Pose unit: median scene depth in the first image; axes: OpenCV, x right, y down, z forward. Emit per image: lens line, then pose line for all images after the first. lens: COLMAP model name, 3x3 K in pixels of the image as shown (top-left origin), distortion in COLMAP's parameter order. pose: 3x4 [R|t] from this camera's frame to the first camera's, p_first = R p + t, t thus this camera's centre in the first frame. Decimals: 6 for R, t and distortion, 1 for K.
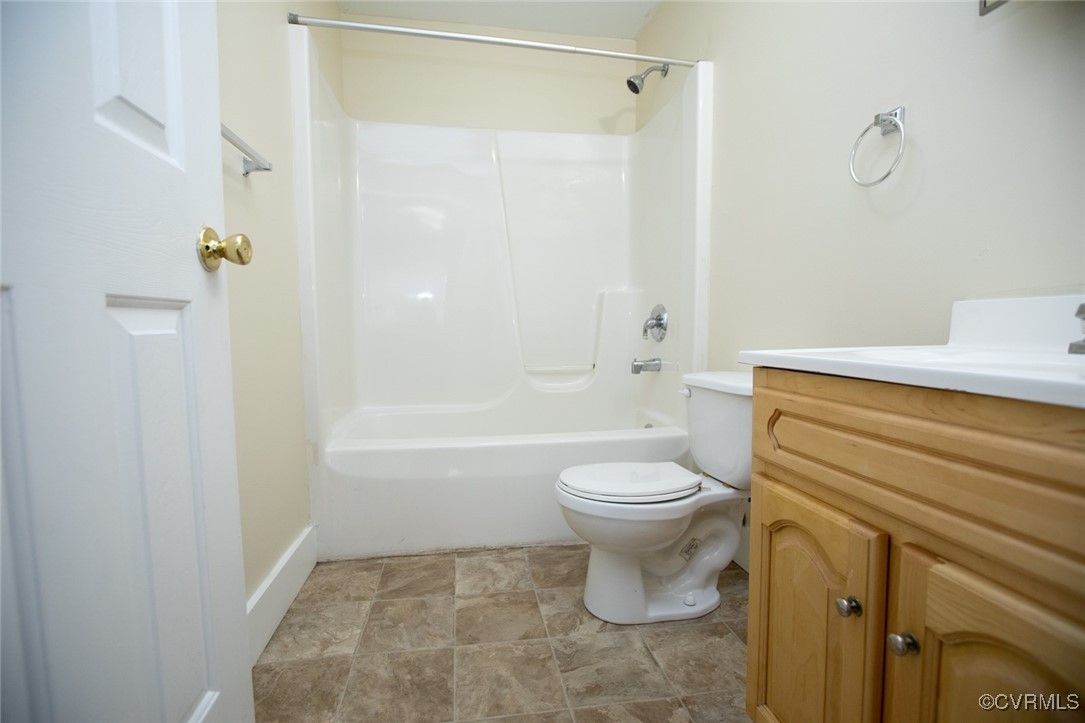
lens RADIAL K [[495.5, 0, 529.0], [0, 495.5, 353.2], [0, 0, 1]] dist [-0.045673, 0.014959]
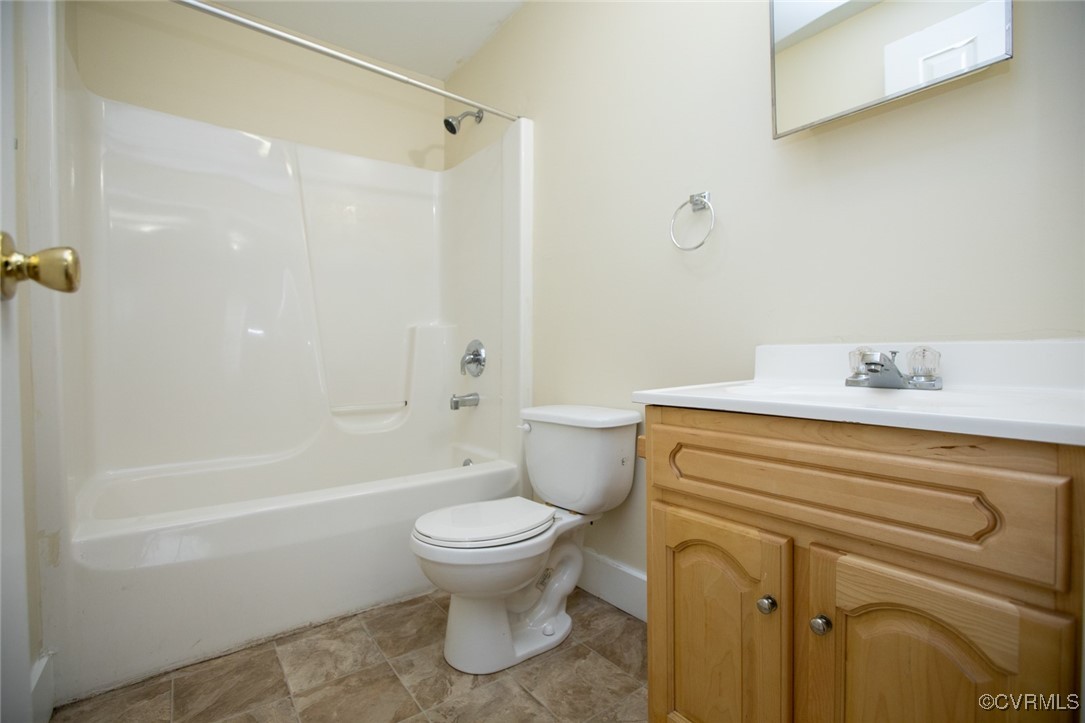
lens RADIAL K [[495.5, 0, 540.4], [0, 495.5, 355.9], [0, 0, 1]] dist [-0.045673, 0.014959]
pose [[0.885583, -0.004276, 0.464462, -0.170568], [0.030434, 0.998343, -0.048838, -0.022571], [-0.463483, 0.057386, 0.884246, 0.064955]]
